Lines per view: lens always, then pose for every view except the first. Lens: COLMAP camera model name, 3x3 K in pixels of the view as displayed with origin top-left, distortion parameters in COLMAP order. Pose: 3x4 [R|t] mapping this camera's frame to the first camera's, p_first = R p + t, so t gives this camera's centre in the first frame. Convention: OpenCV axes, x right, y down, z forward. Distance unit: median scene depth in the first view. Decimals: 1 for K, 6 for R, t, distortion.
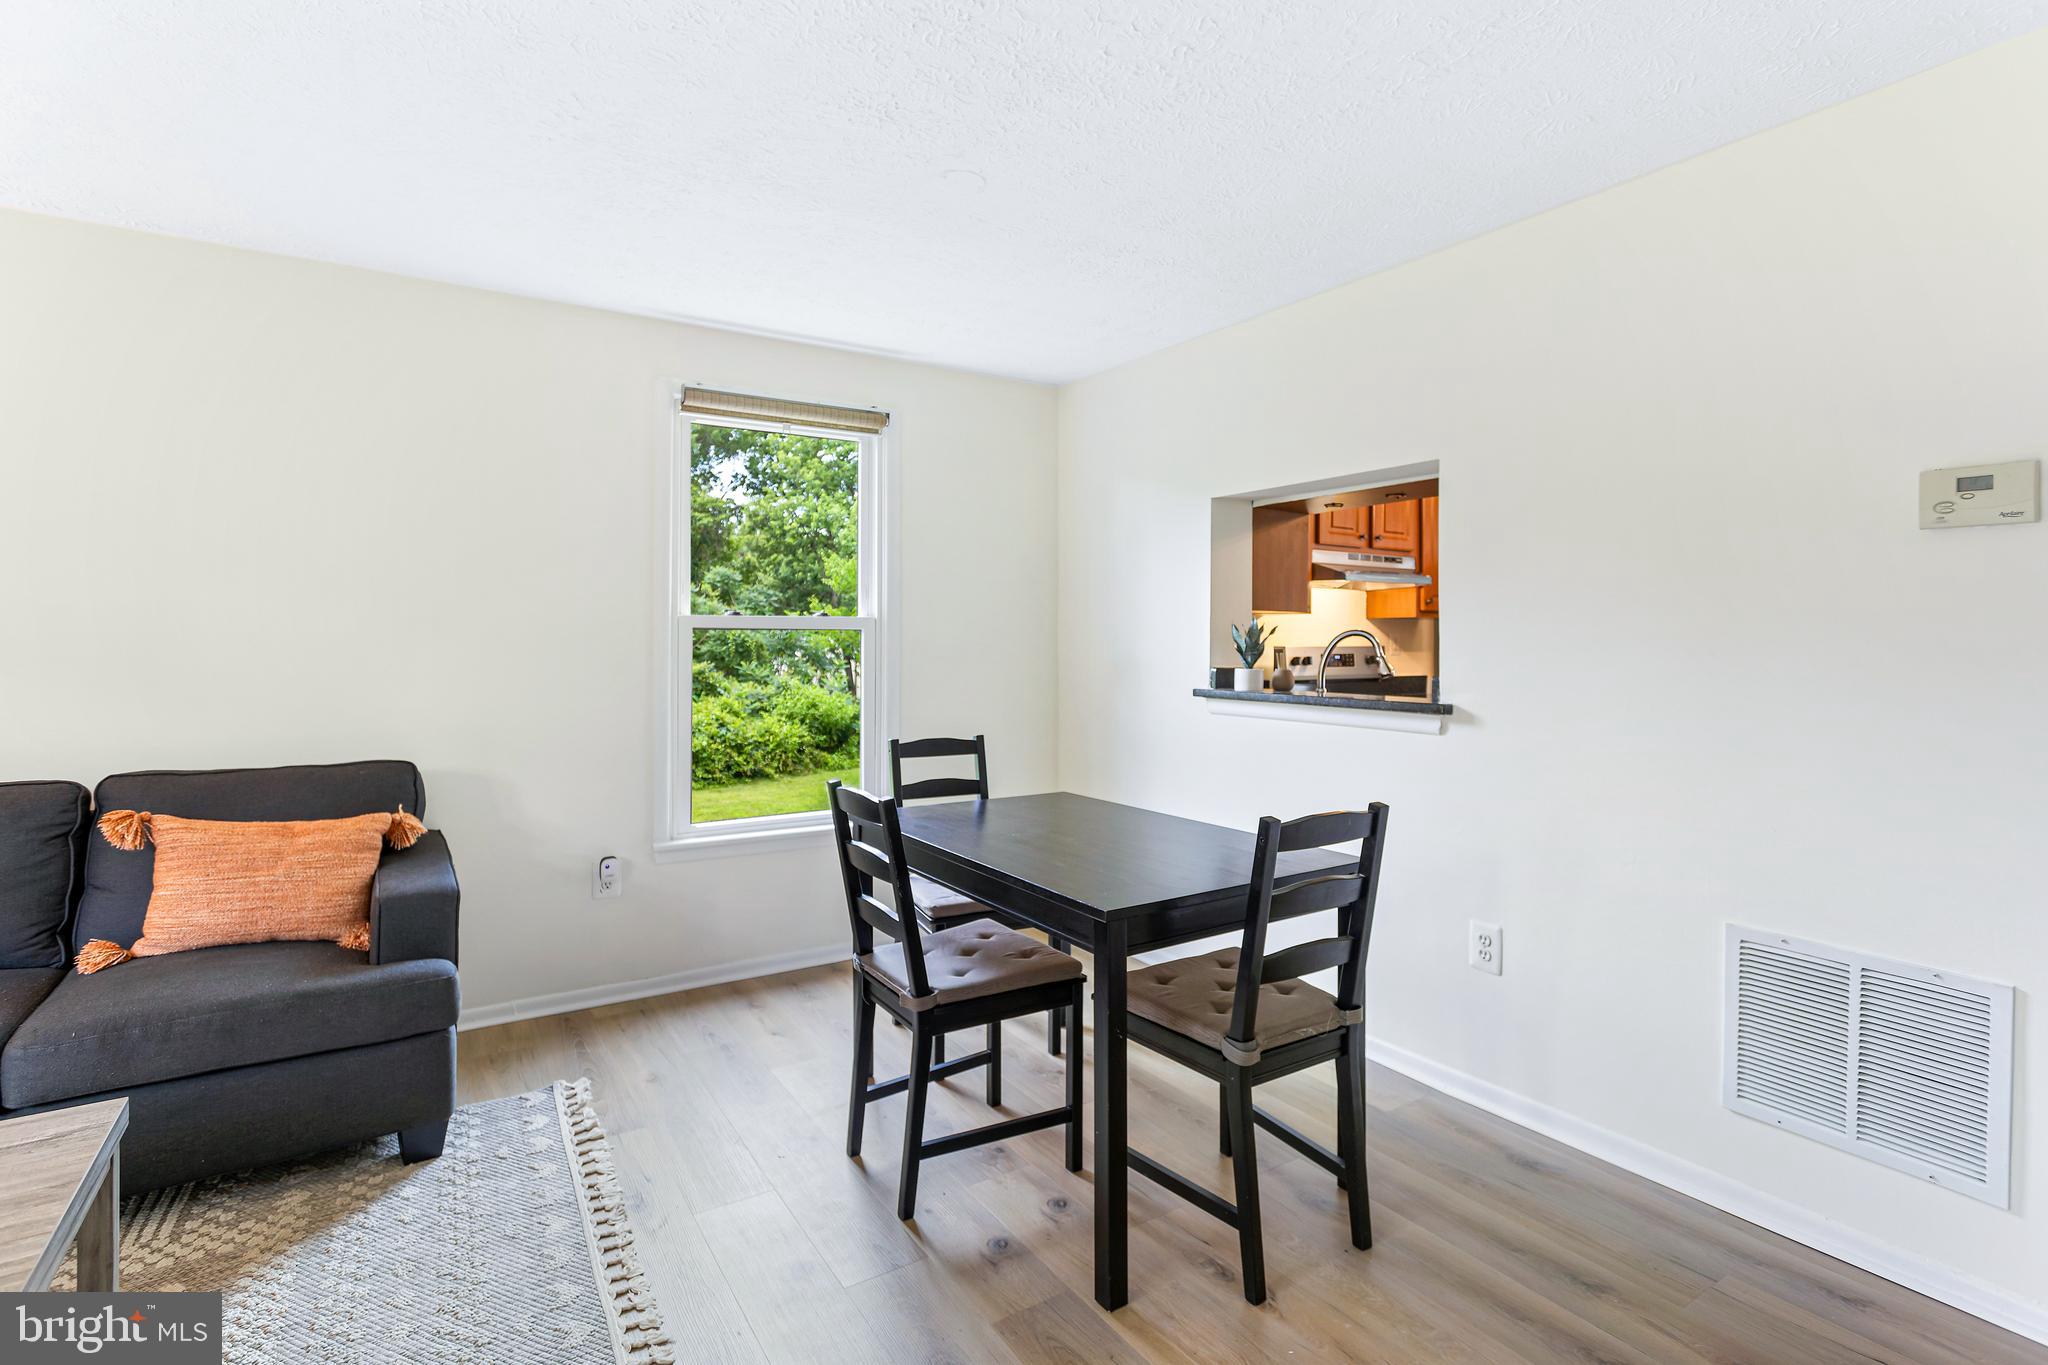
lens RADIAL K [[999.2, 0, 1028.5], [0, 999.2, 641.3], [0, 0, 1]] dist [0.000804, -0.001023]
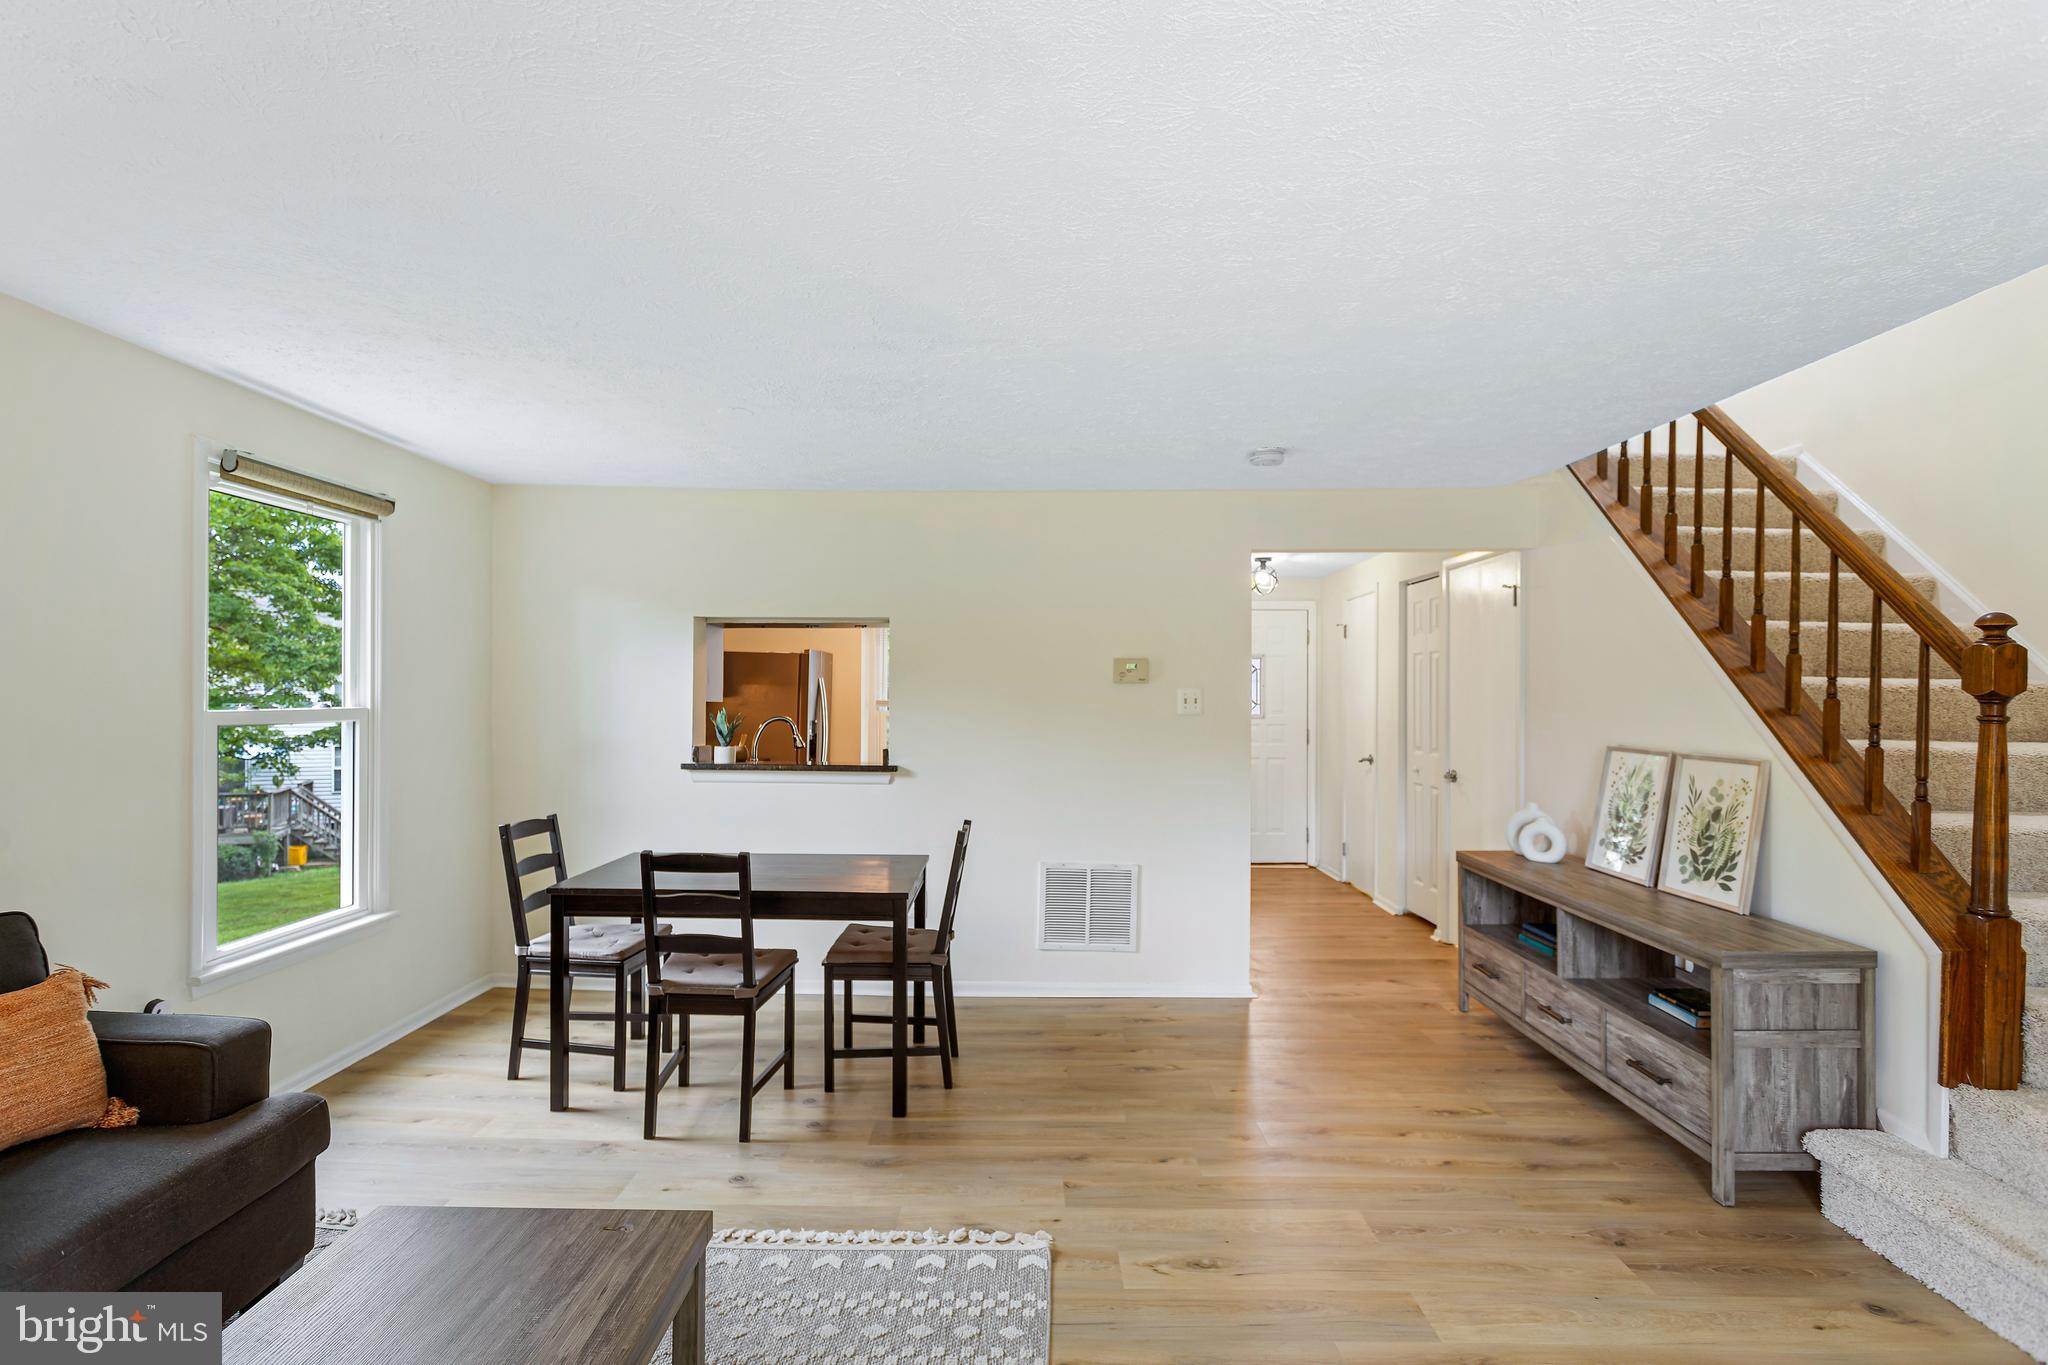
lens RADIAL K [[994.8, 0, 1028.3], [0, 994.8, 721.5], [0, 0, 1]] dist [-0.001350, 0.000042]
pose [[0.539767, -0.018833, 0.841604, -0.879303], [-0.007718, 0.999597, 0.027319, -0.059057], [-0.841779, -0.021241, 0.539404, -0.086711]]
